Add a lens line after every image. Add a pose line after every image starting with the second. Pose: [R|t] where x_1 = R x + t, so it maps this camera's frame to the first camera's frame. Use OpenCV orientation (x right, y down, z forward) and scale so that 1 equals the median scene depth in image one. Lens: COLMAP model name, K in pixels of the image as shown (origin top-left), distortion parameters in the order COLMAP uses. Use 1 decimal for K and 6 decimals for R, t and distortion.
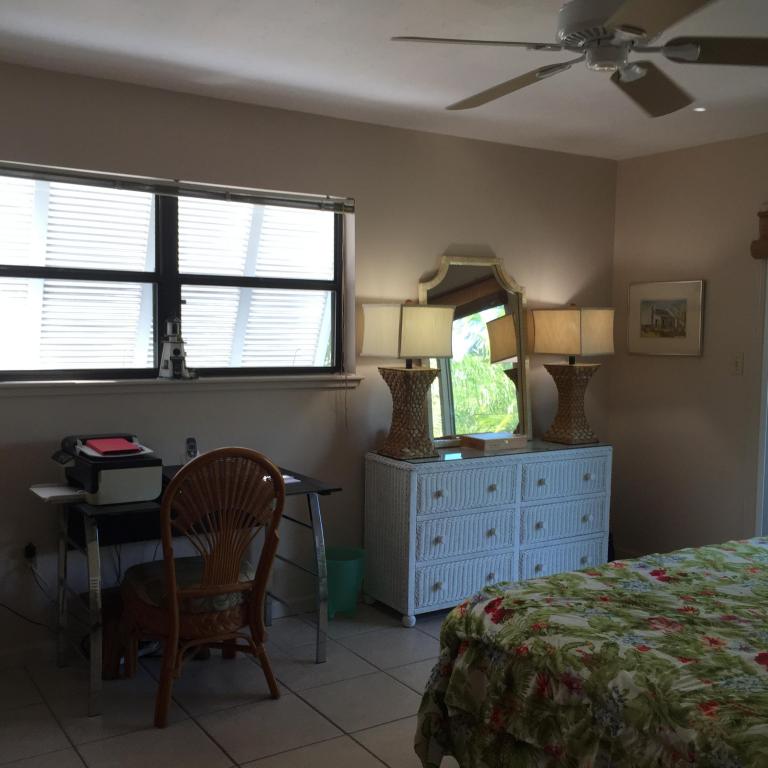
lens RADIAL K [[878.5, 0, 382.9], [0, 878.5, 374.9], [0, 0, 1]] dist [0.094729, -0.110287]
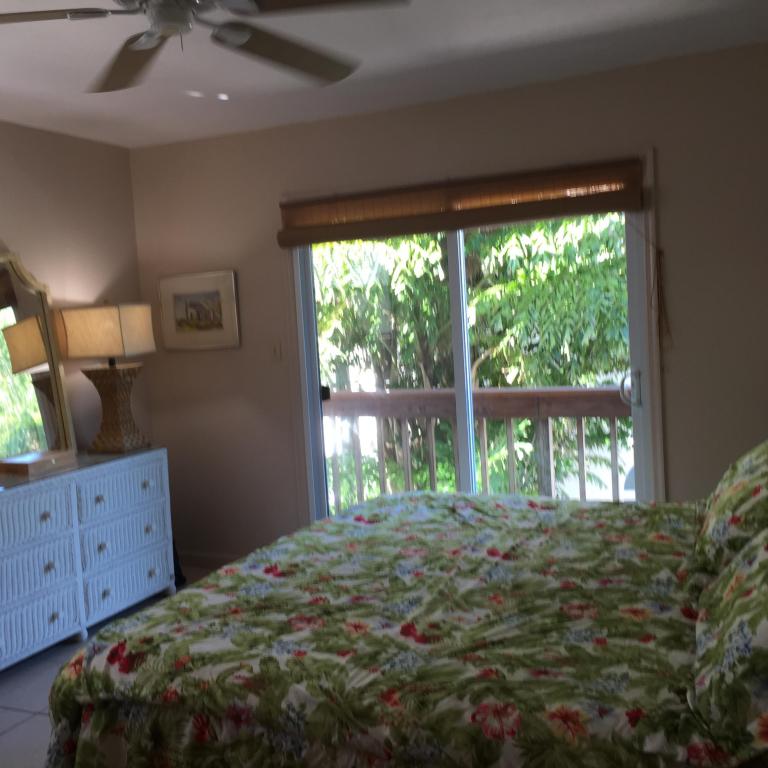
lens RADIAL K [[878.5, 0, 382.9], [0, 878.5, 374.9], [0, 0, 1]] dist [0.094729, -0.110287]
pose [[0.837153, -0.101514, 0.537466, -0.097124], [0.101161, 0.994410, 0.030253, -0.005473], [-0.537533, 0.029044, 0.842743, 0.137862]]
